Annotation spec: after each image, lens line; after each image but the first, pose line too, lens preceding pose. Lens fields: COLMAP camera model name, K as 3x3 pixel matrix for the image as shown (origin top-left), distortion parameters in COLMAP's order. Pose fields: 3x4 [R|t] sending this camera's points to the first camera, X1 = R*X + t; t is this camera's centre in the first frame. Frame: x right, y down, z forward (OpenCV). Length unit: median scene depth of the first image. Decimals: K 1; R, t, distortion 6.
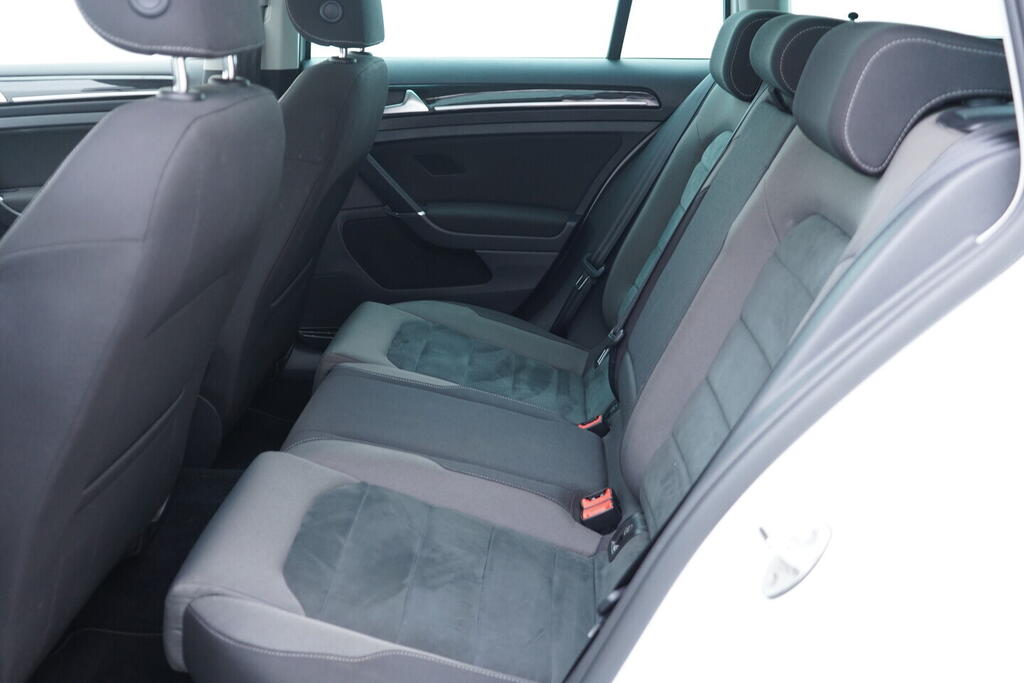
lens RADIAL K [[1059.7, 0, 512.7], [0, 1059.7, 343.8], [0, 0, 1]] dist [0.001267, 0.000000]
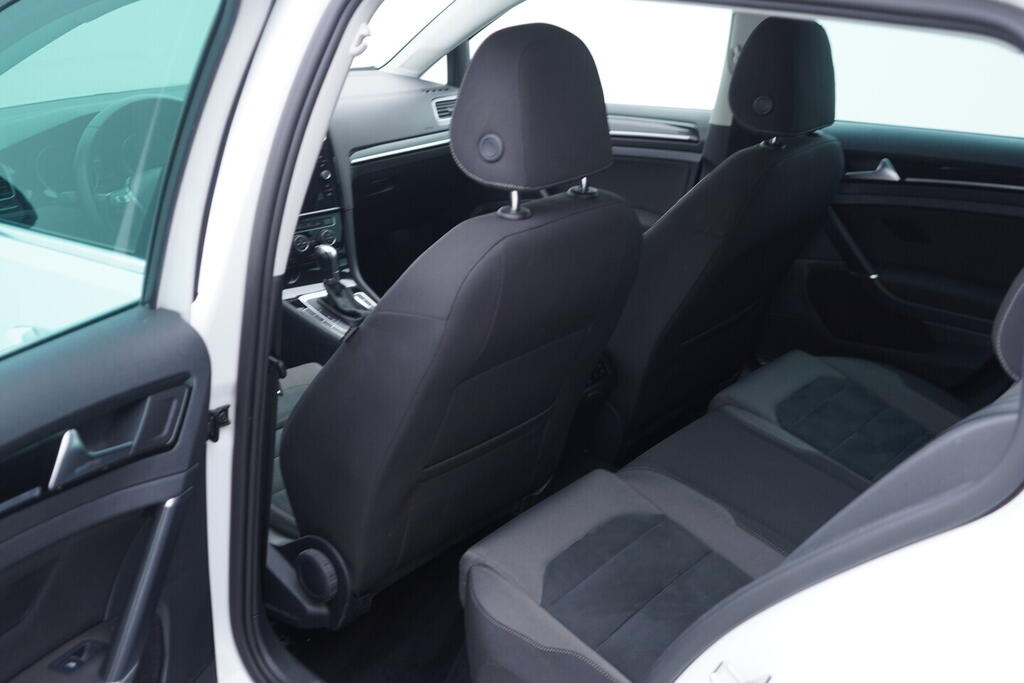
lens RADIAL K [[1059.7, 0, 511.2], [0, 1059.7, 344.2], [0, 0, 1]] dist [0.001267, 0.000000]
pose [[0.790349, 0.205845, -0.577041, 0.453564], [-0.180372, 0.978302, 0.101936, -0.182297], [0.585503, 0.023517, 0.810329, -0.103479]]
